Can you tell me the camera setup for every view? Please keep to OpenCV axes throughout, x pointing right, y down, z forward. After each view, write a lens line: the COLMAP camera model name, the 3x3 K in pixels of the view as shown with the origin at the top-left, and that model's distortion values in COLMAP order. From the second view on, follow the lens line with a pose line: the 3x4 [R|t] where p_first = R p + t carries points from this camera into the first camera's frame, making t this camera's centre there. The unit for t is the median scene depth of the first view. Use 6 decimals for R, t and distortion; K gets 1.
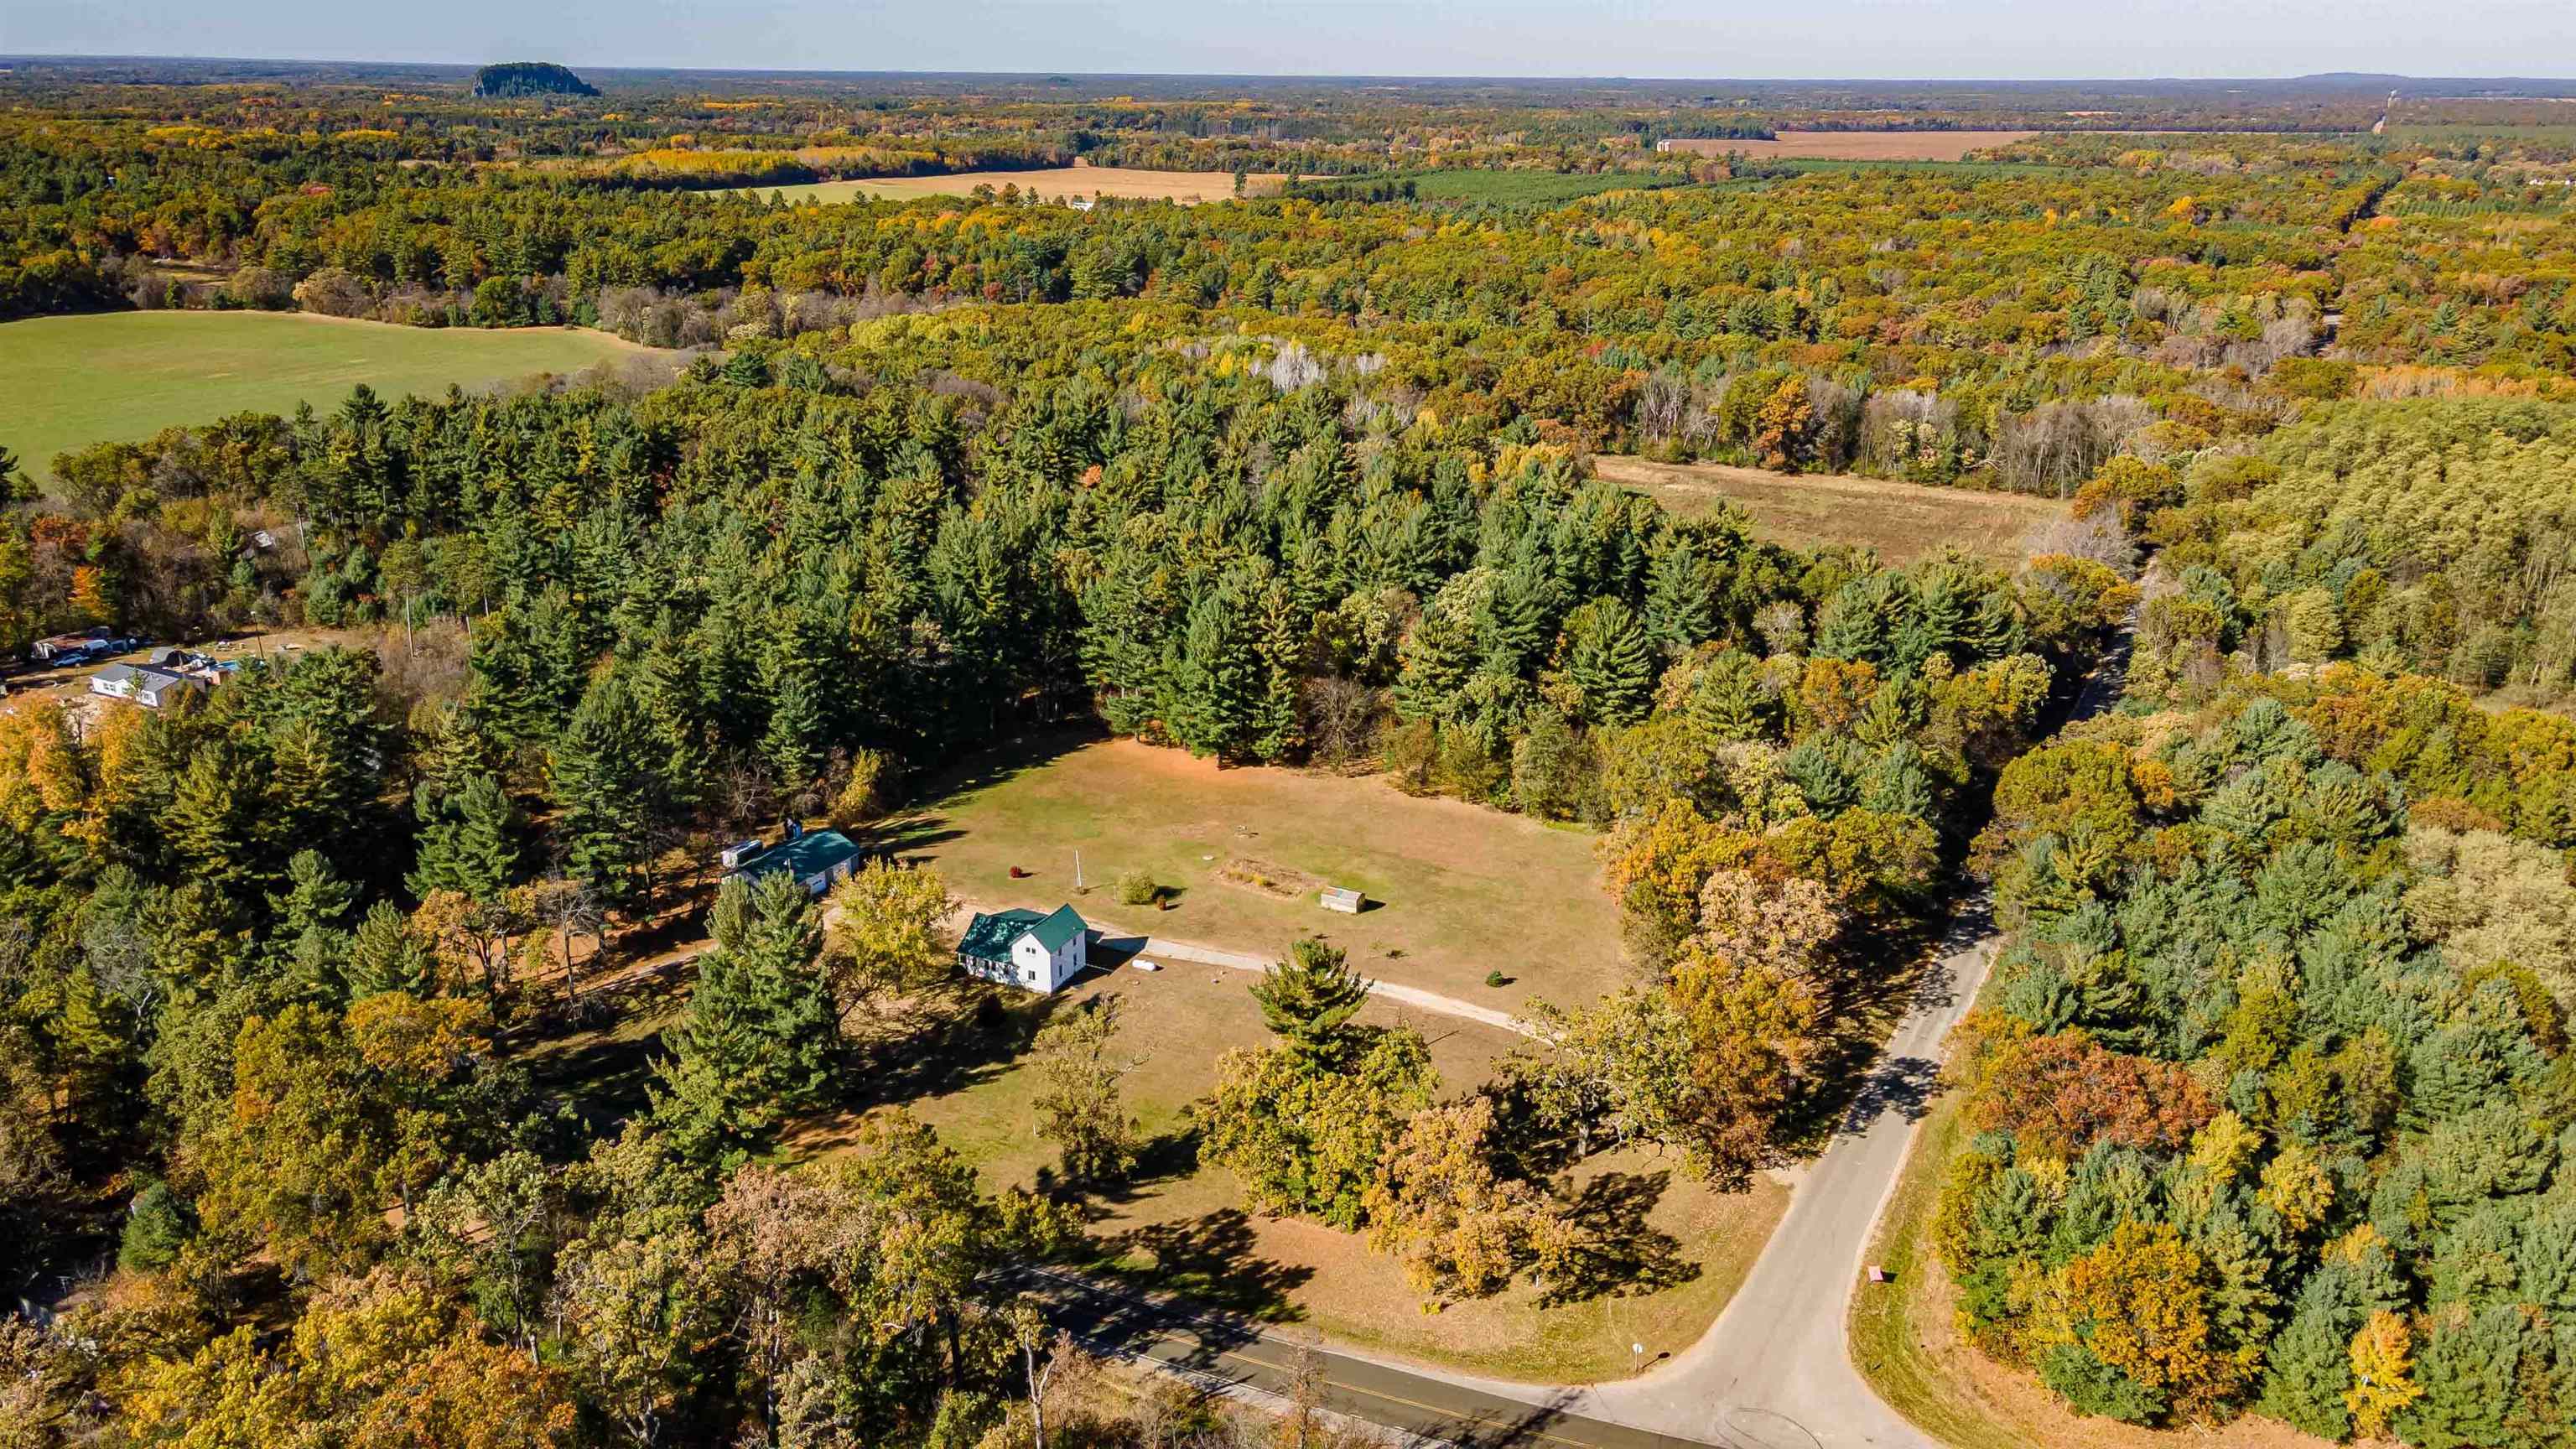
lens RADIAL K [[1863.6, 0, 1282.4], [0, 1863.6, 717.1], [0, 0, 1]] dist [0.001557, 0.051219]
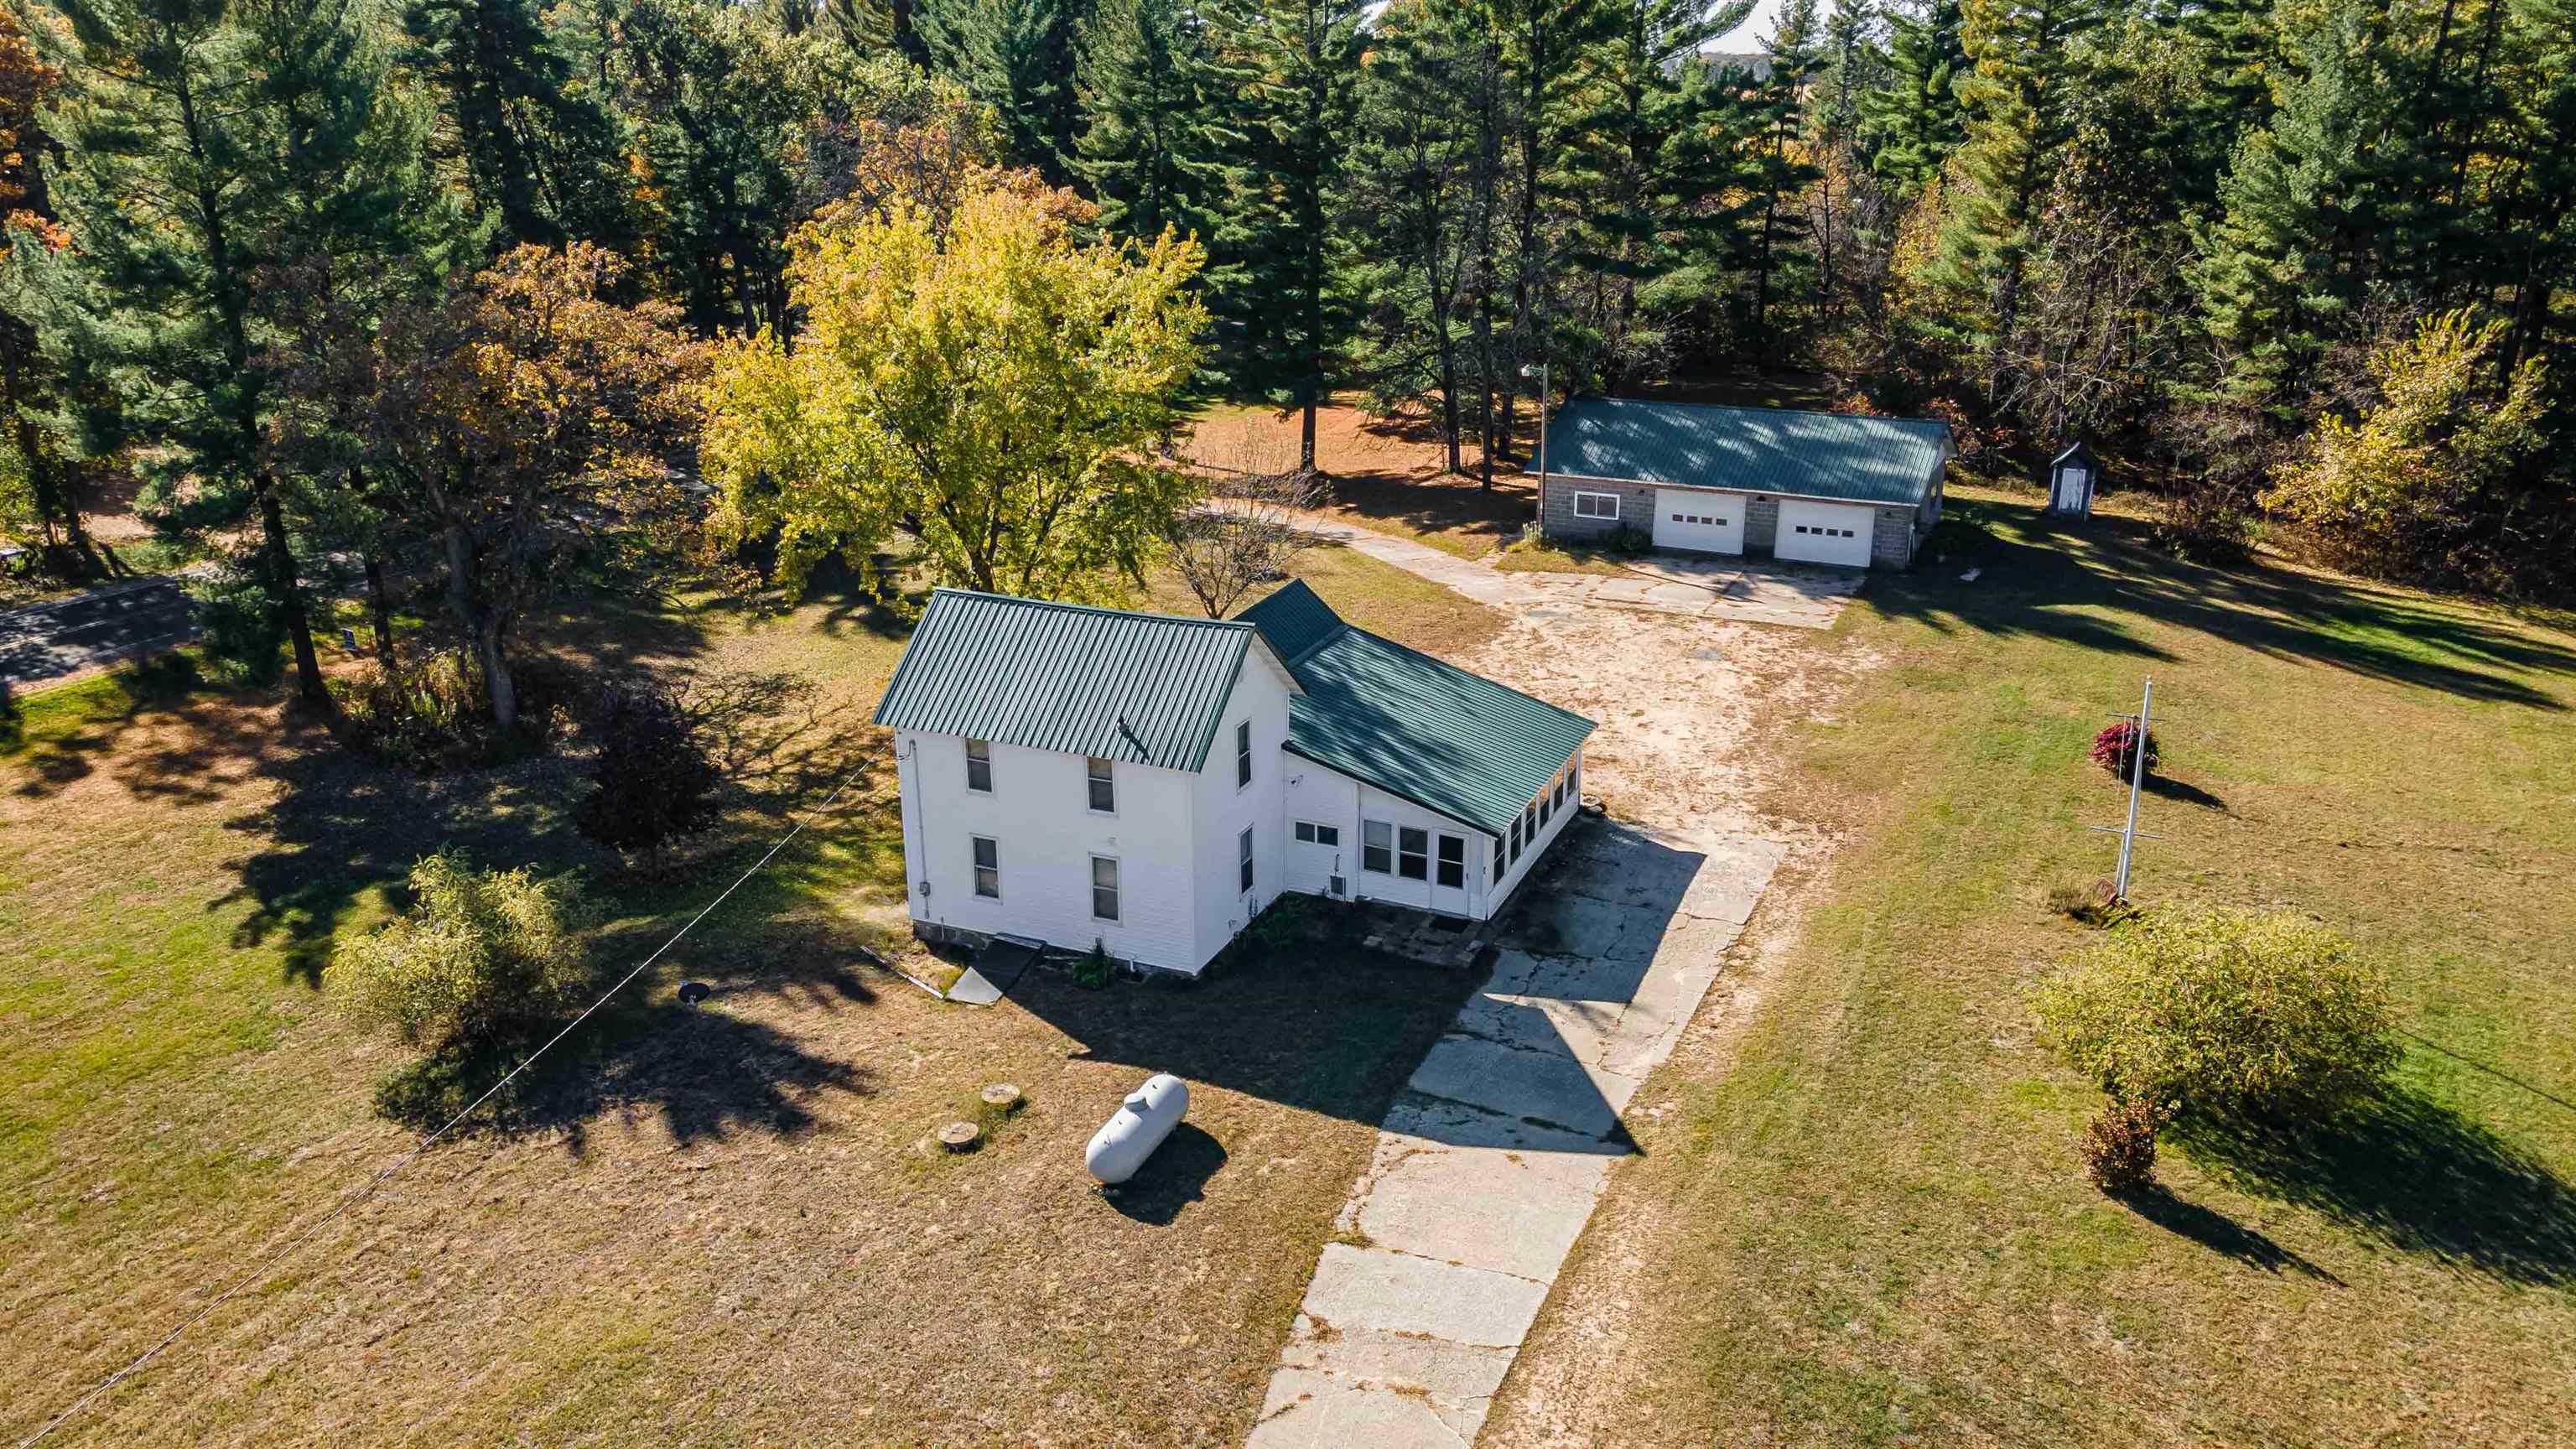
lens RADIAL K [[1883.8, 0, 1276.0], [0, 1883.8, 716.9], [0, 0, 1]] dist [0.034345, 0.006084]
pose [[0.034283, 0.317510, -0.947635, 0.050716], [-0.317730, 0.902462, 0.290880, 0.041863], [0.947561, 0.291120, 0.131821, 0.768522]]
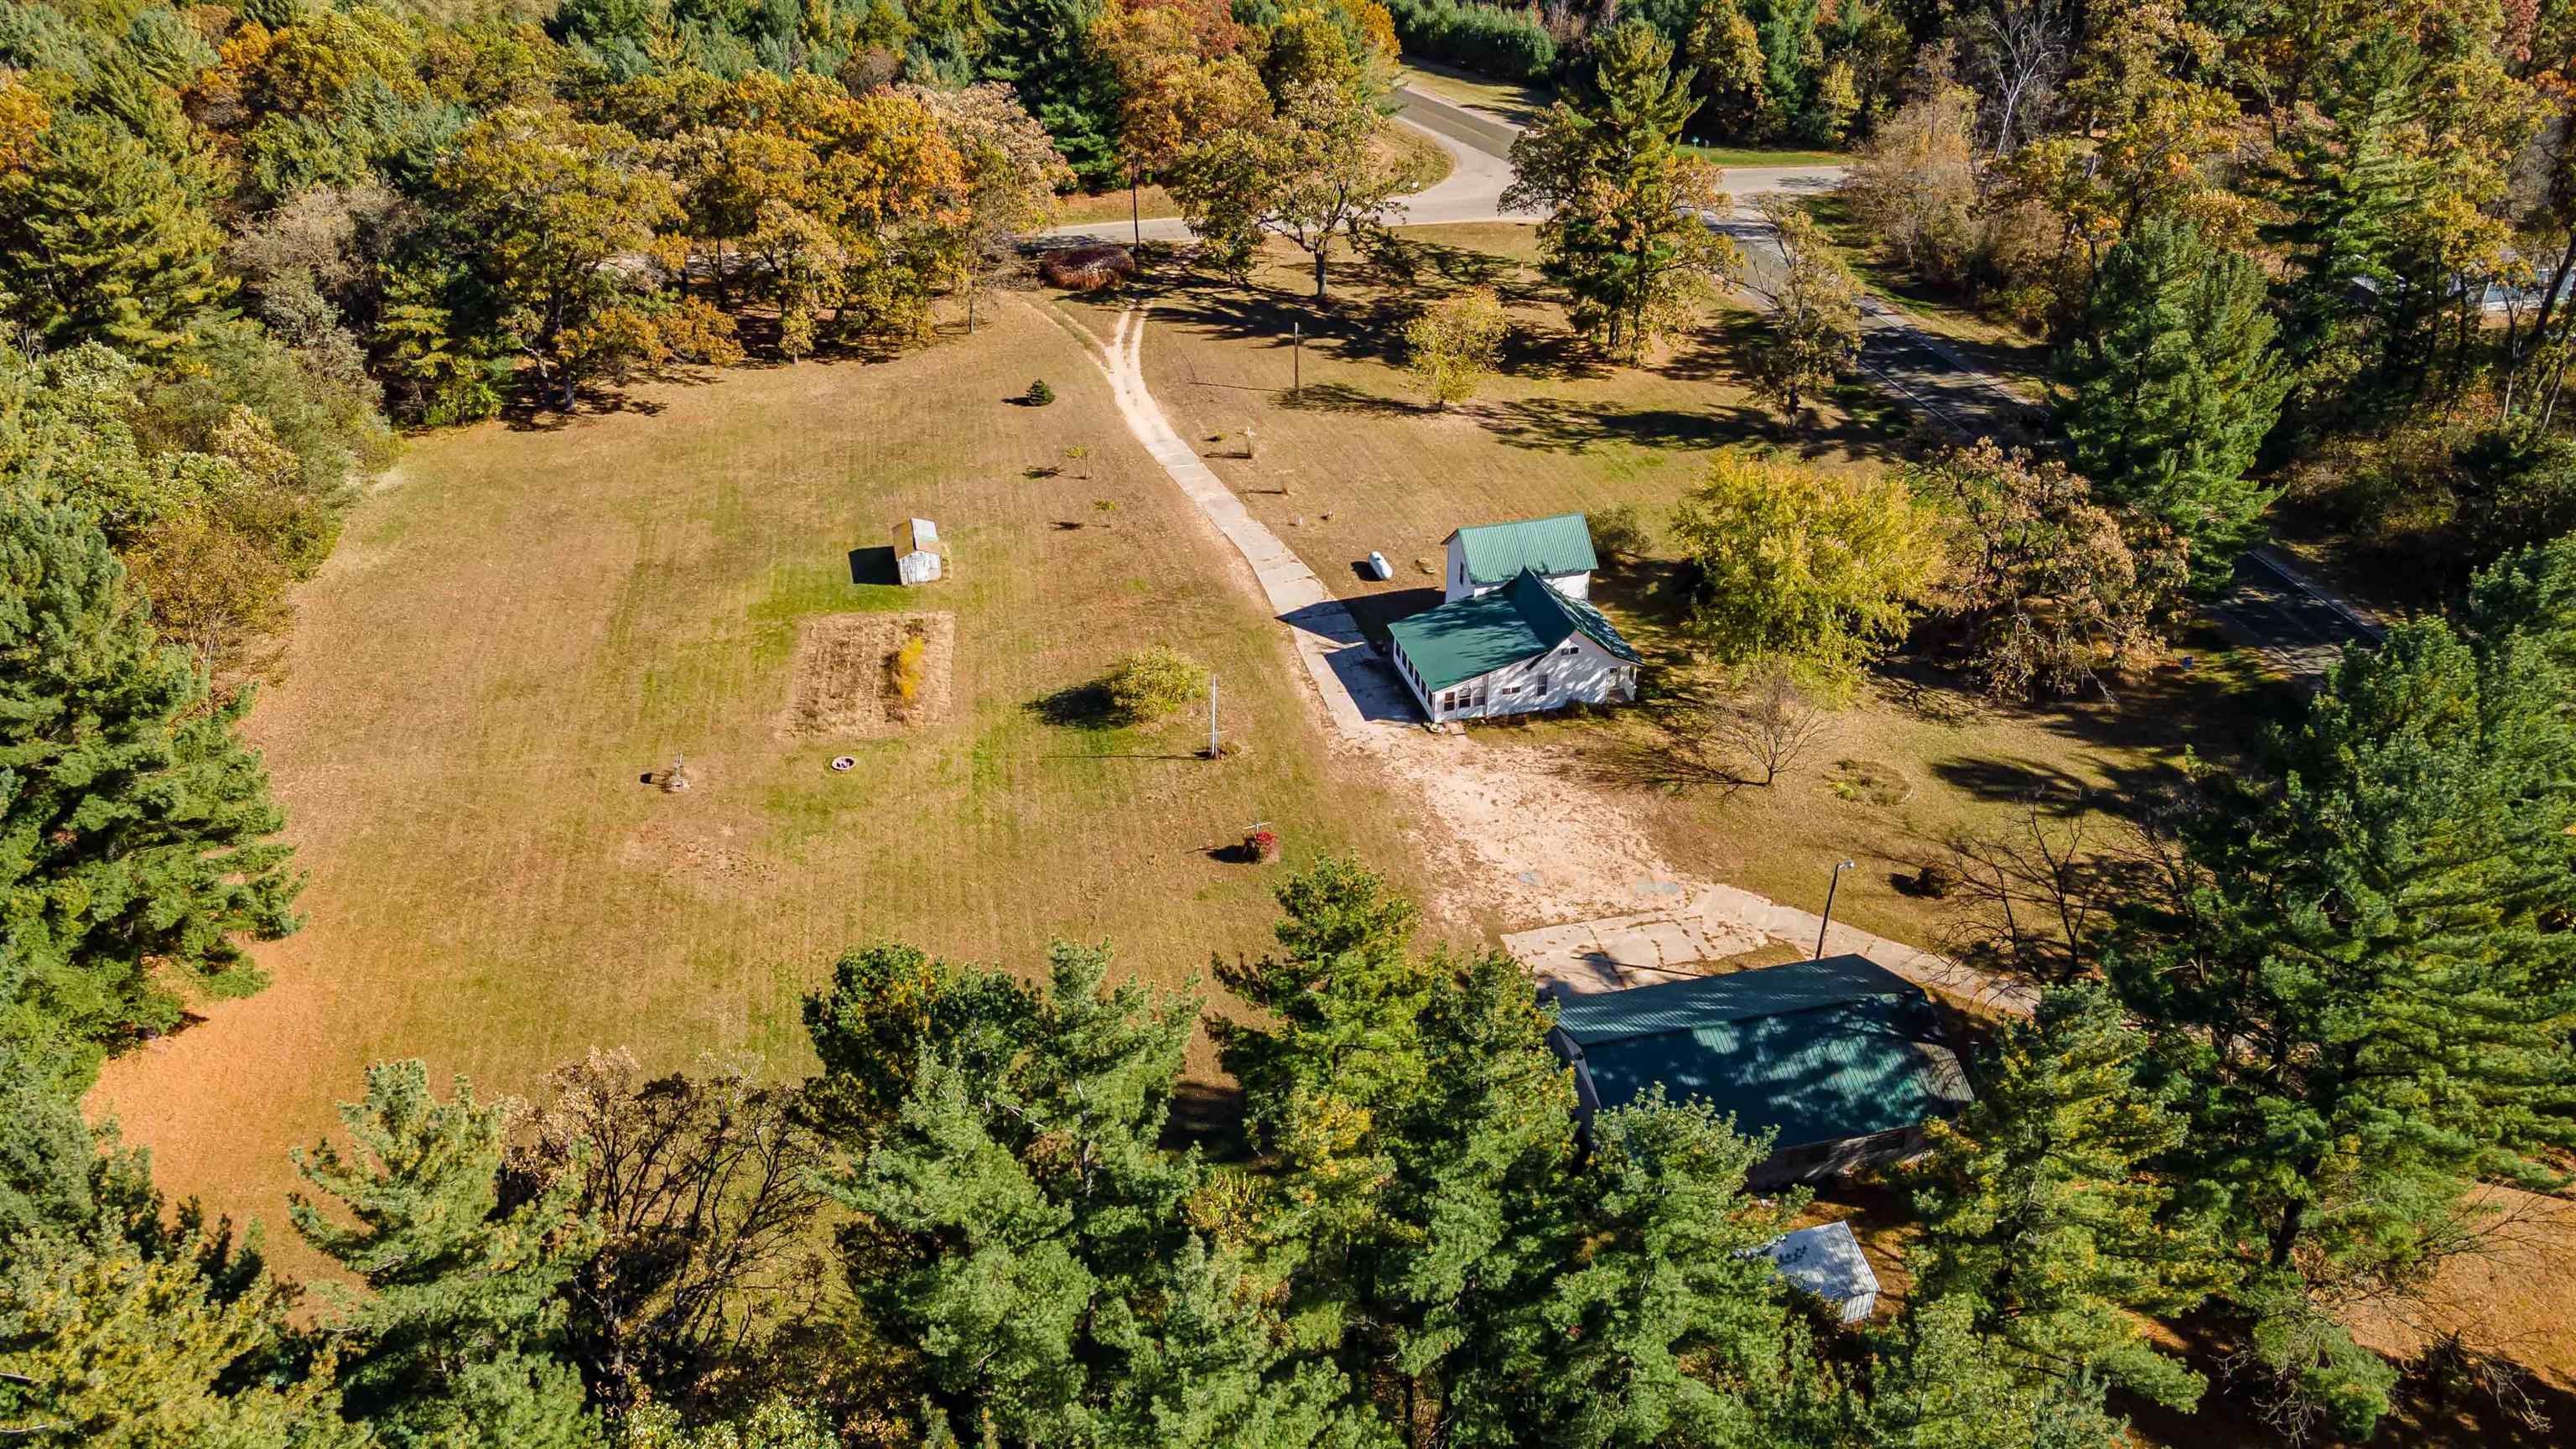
lens RADIAL K [[1815.7, 0, 1288.9], [0, 1815.7, 669.6], [0, 0, 1]] dist [0.006429, 0.056109]
pose [[-0.667408, -0.387664, 0.635833, -0.331084], [0.239159, 0.697013, 0.676000, -0.177668], [-0.705245, 0.603233, -0.372479, 0.977216]]
